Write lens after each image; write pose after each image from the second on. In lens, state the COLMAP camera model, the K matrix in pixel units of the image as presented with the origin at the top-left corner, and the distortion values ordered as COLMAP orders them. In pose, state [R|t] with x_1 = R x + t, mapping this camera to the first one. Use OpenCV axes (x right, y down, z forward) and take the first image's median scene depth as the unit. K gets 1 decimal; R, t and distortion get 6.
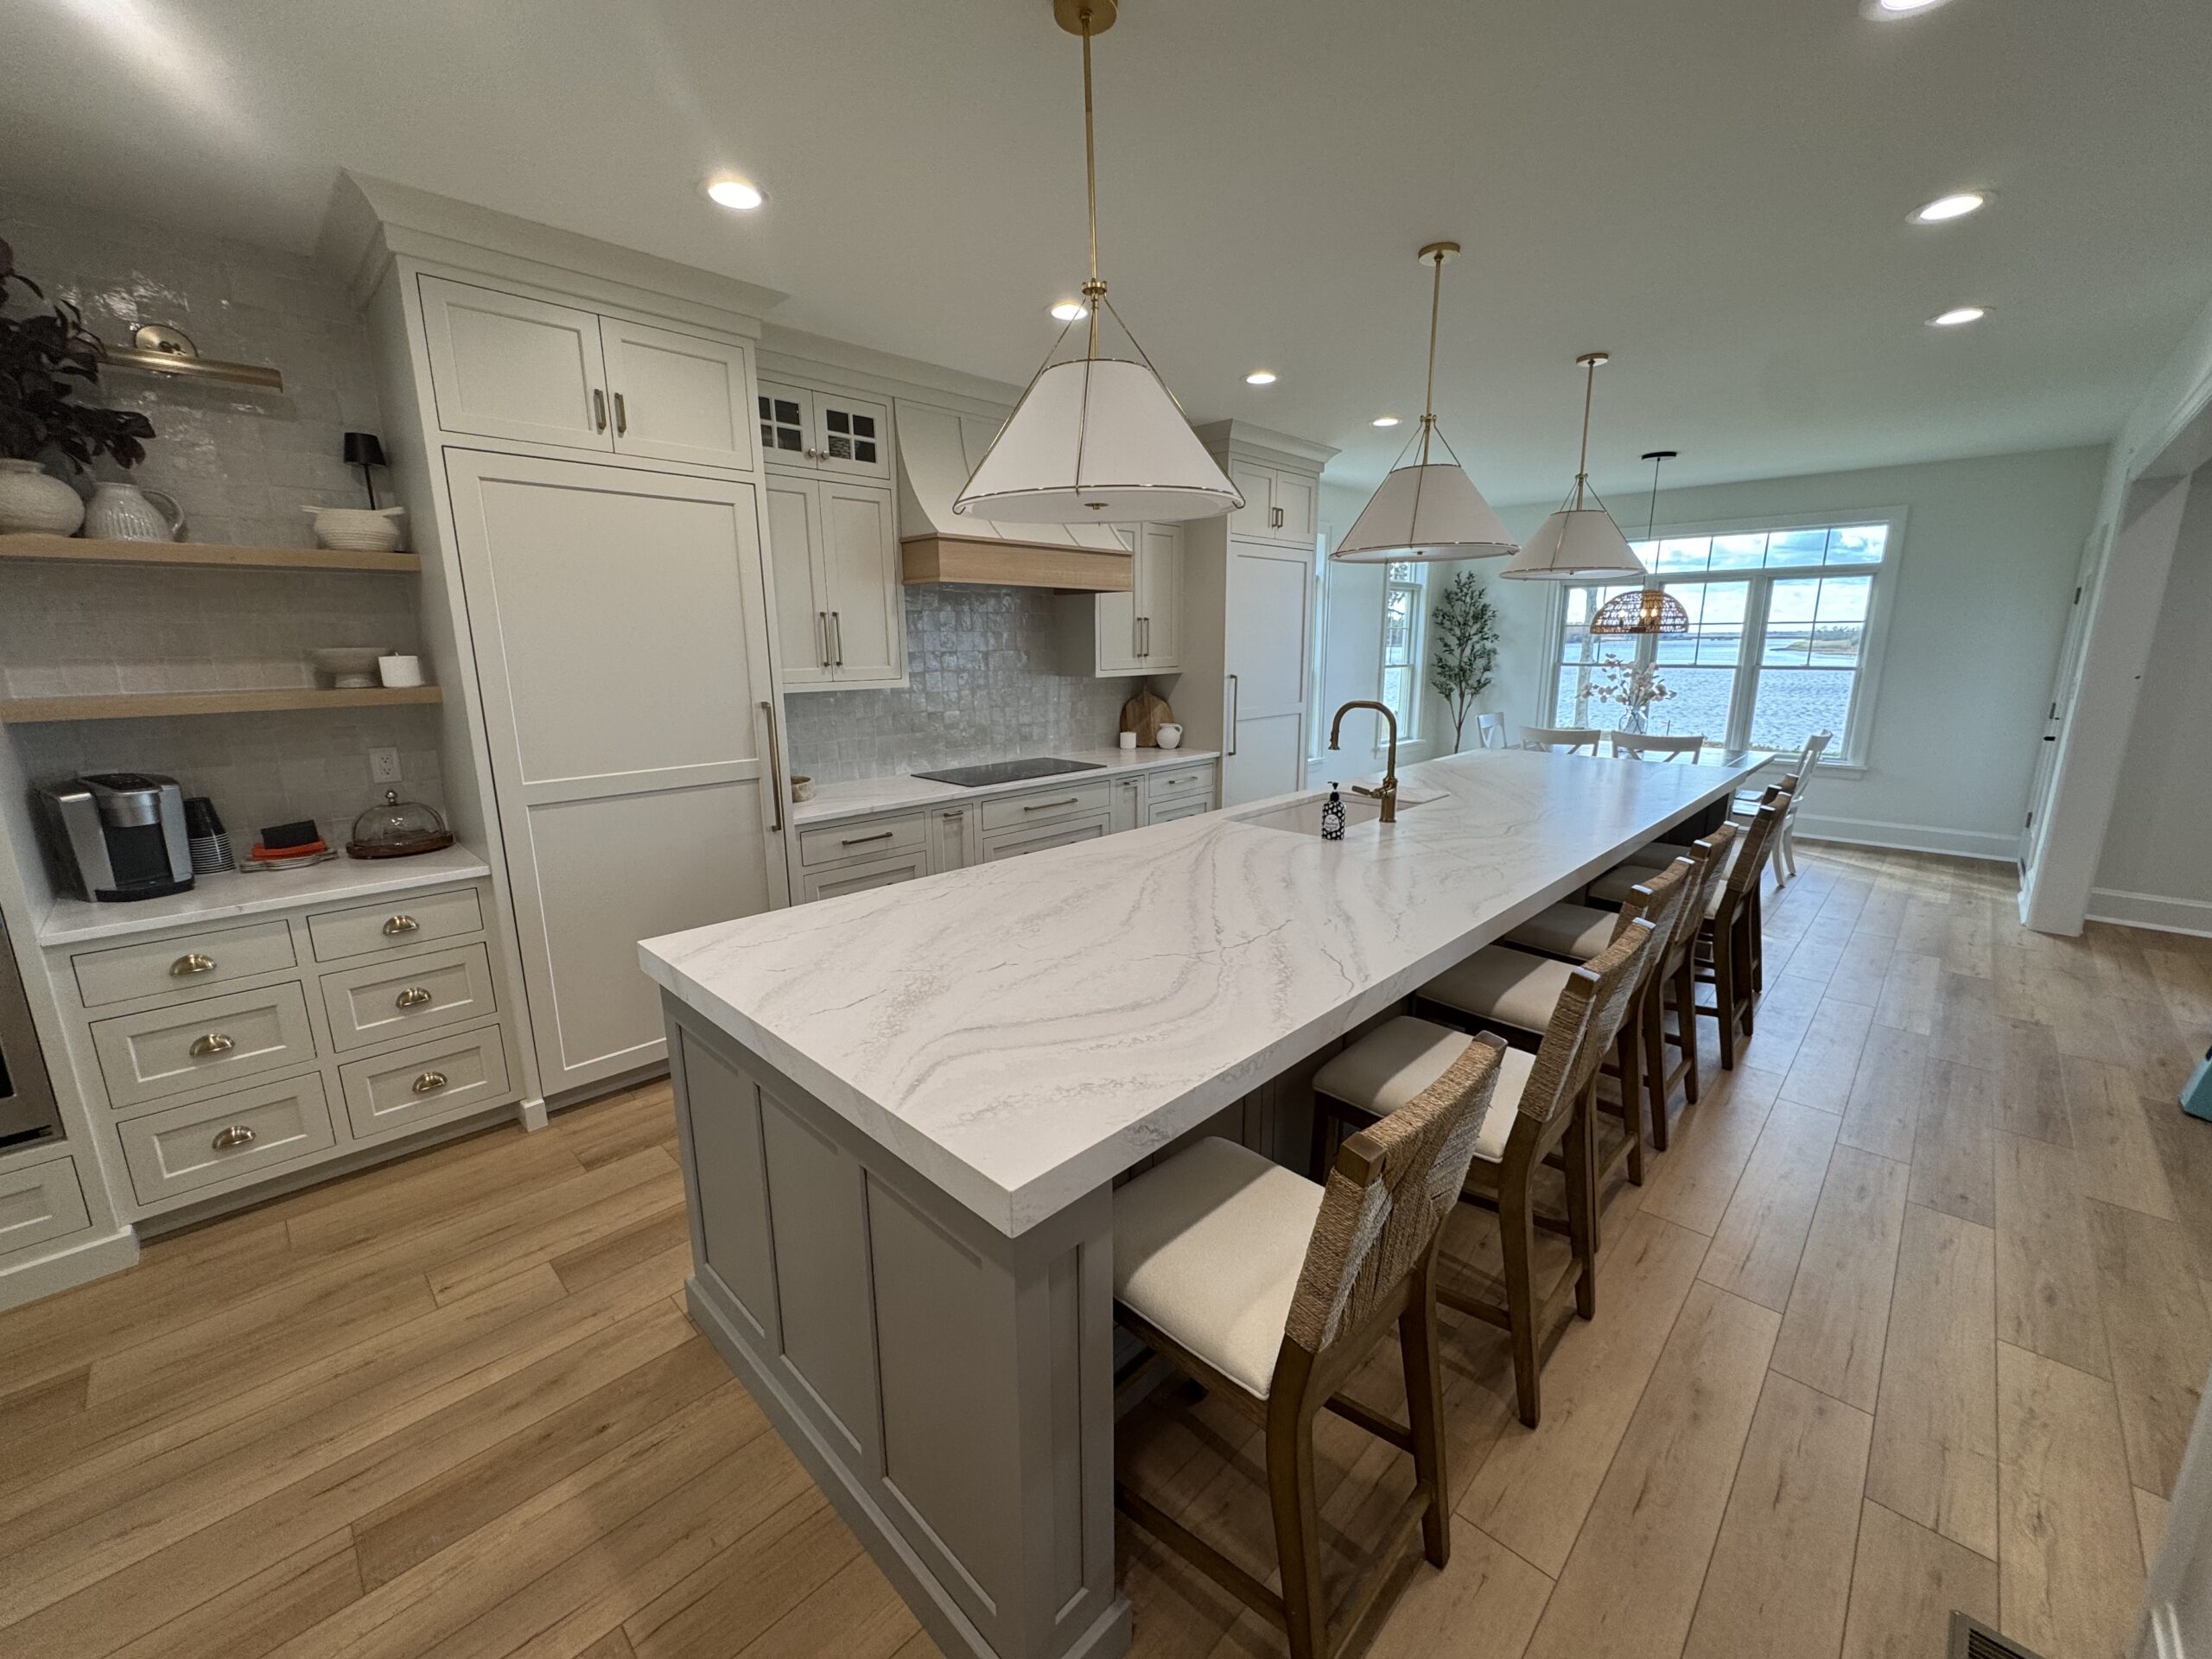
lens RADIAL K [[879.6, 0, 1106.0], [0, 879.6, 829.5], [0, 0, 1]] dist [-0.002441, -0.000127]
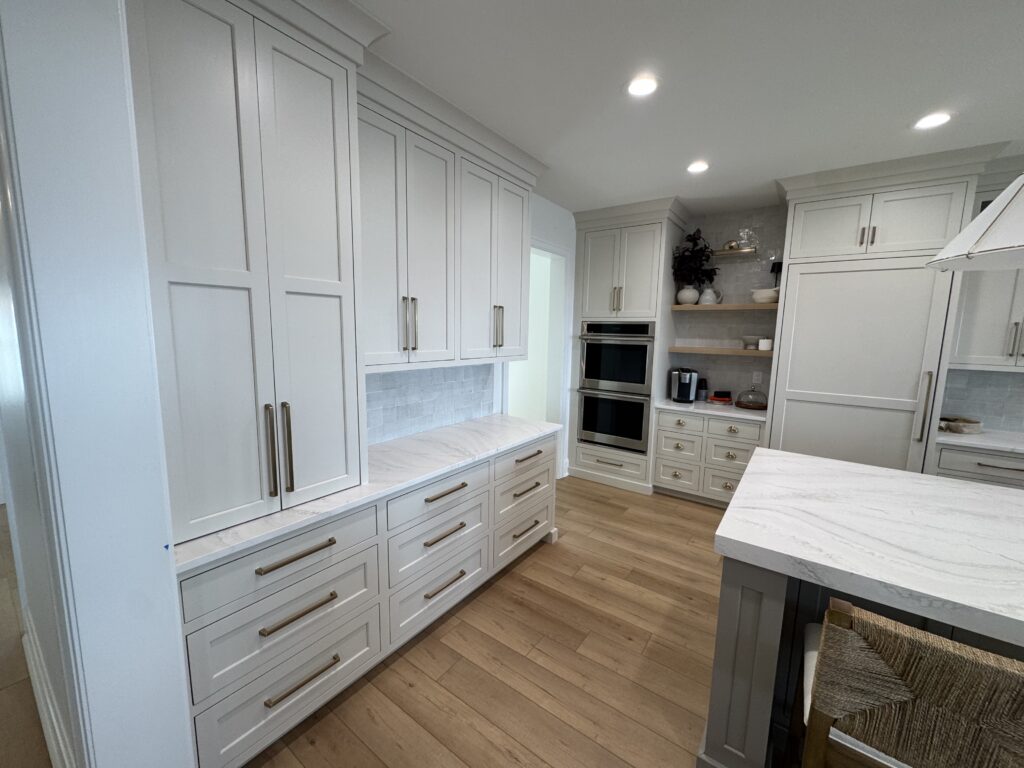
lens RADIAL K [[407.2, 0, 512.0], [0, 407.2, 384.0], [0, 0, 1]] dist [-0.002441, -0.000127]
pose [[0.144114, 0.141373, -0.979410, 0.378507], [-0.229162, 0.967605, 0.105949, -0.011780], [0.962661, 0.209175, 0.171843, 0.027883]]
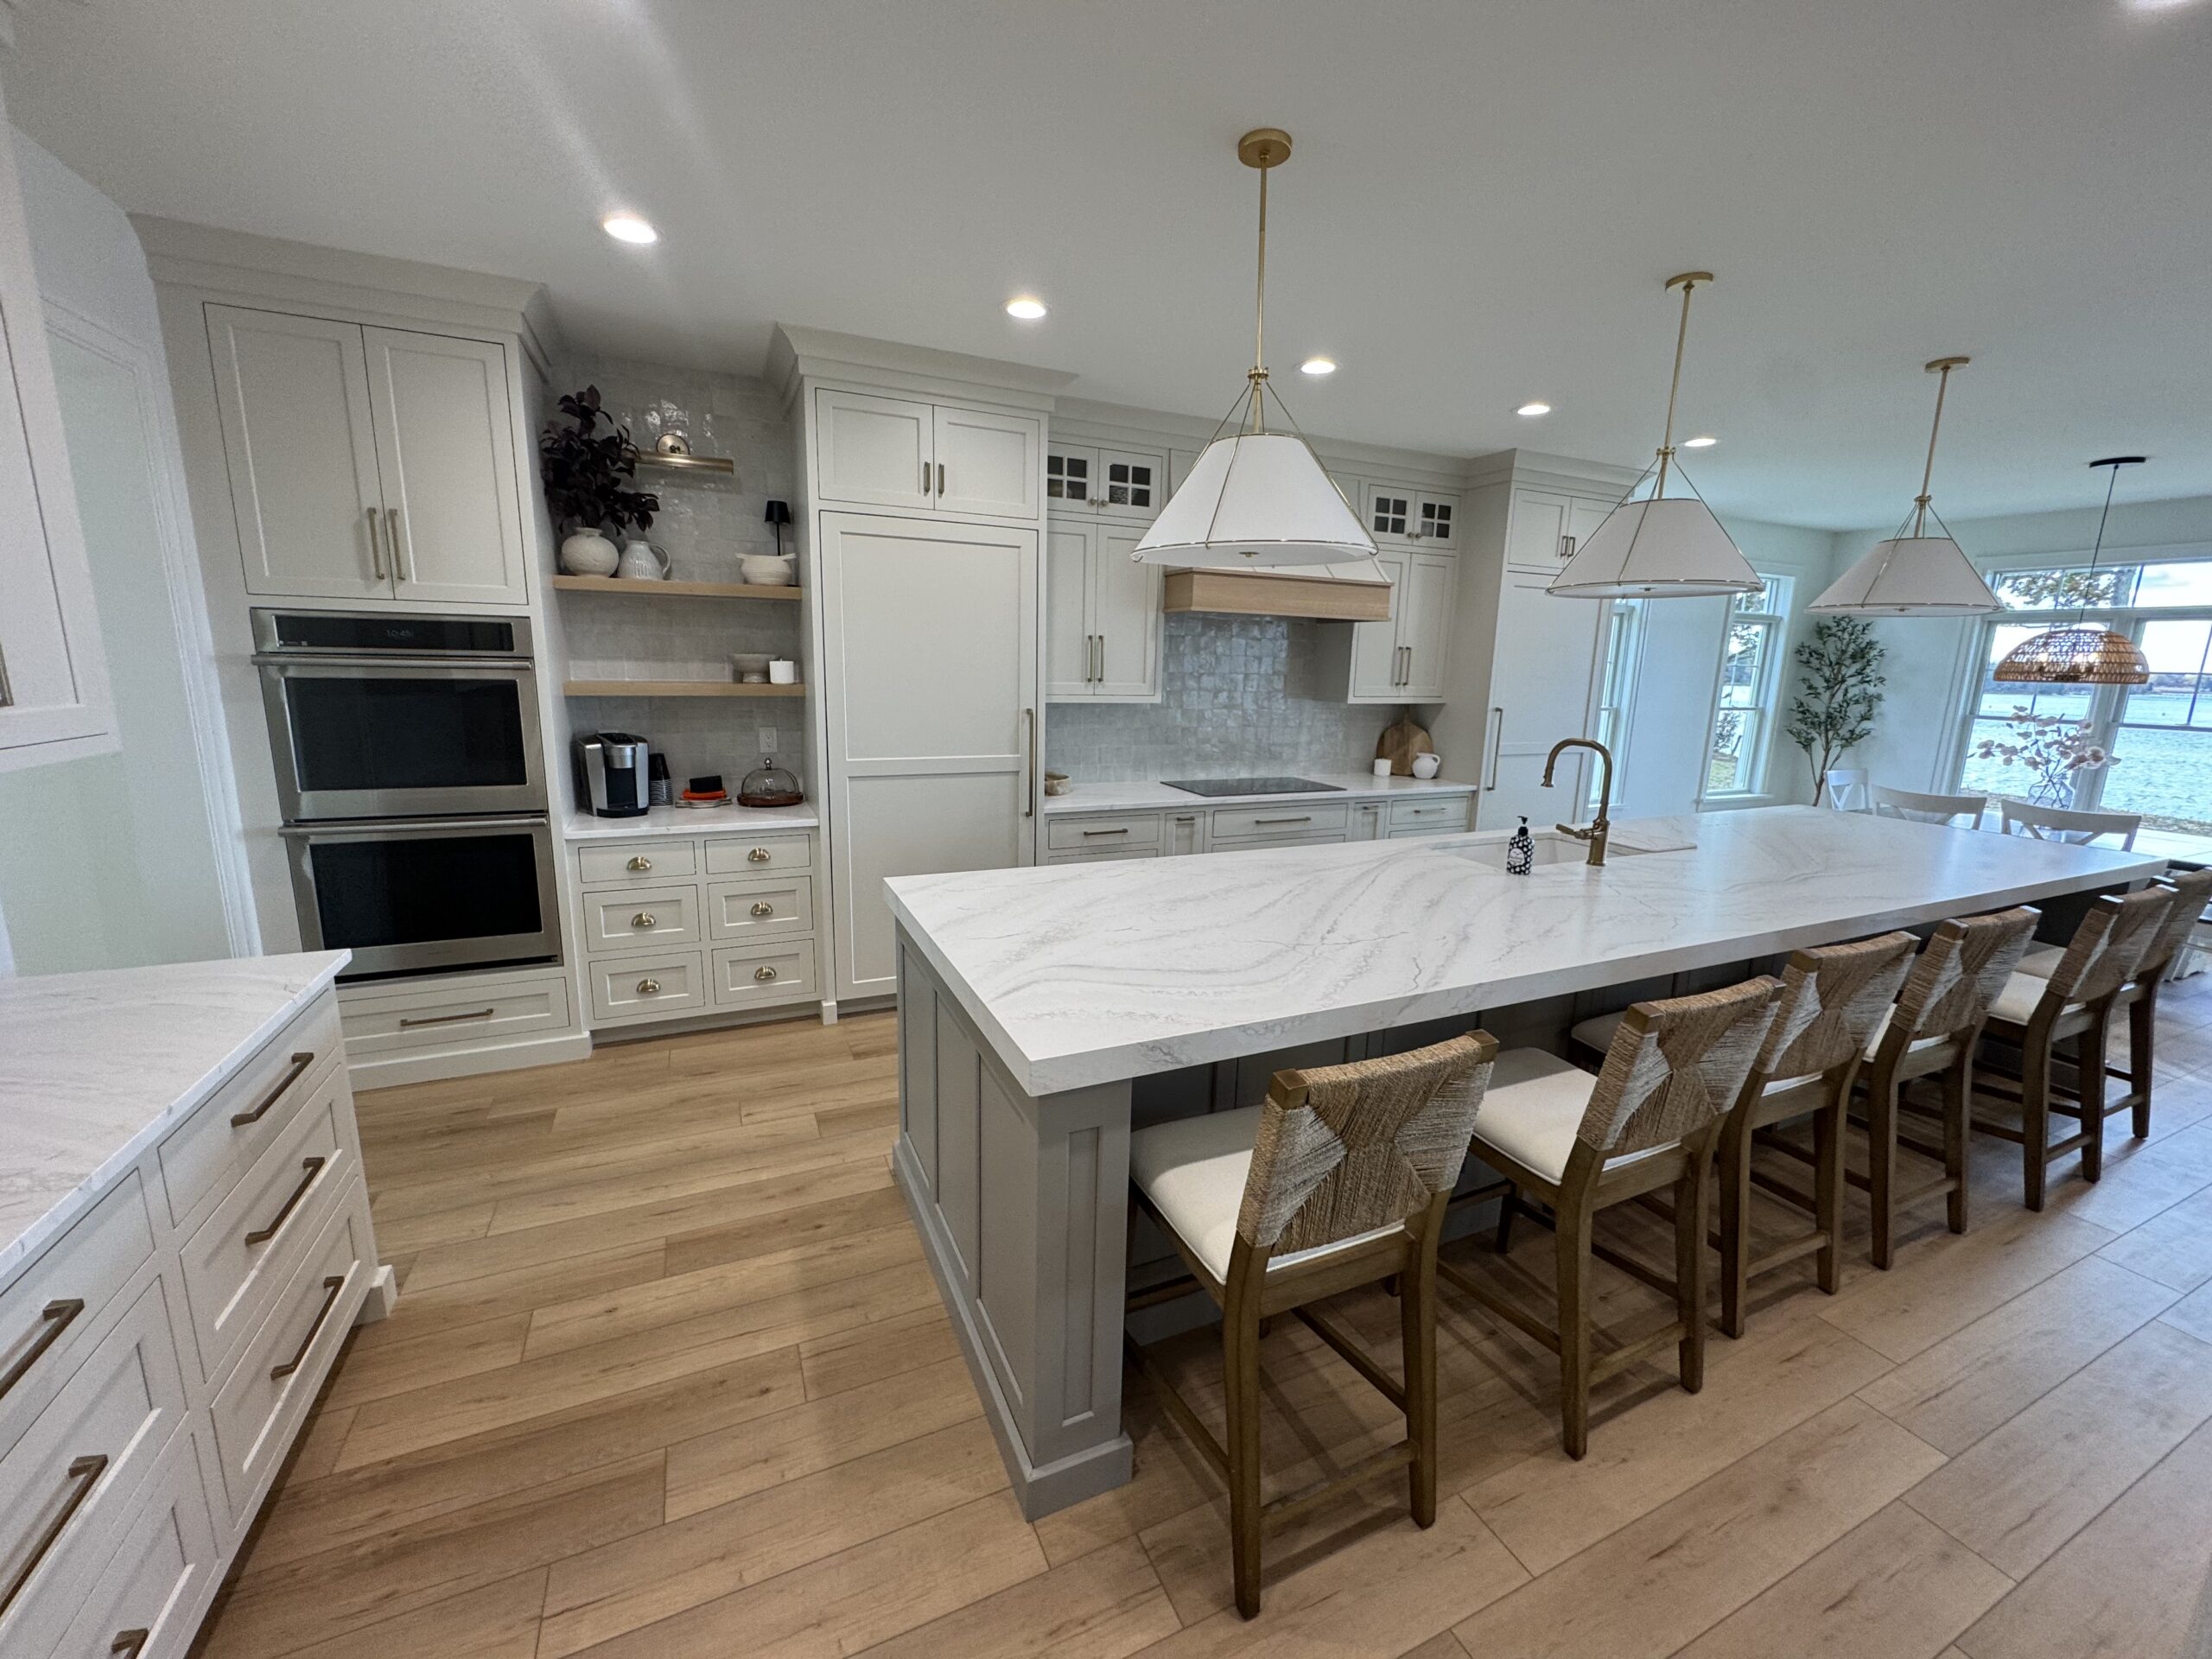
lens RADIAL K [[879.6, 0, 1106.0], [0, 879.6, 829.5], [0, 0, 1]] dist [-0.002441, -0.000127]
pose [[0.932881, 0.098214, -0.346535, 0.172474], [-0.106528, 0.994297, -0.004974, 0.017116], [0.344071, 0.041556, 0.938024, -0.105141]]
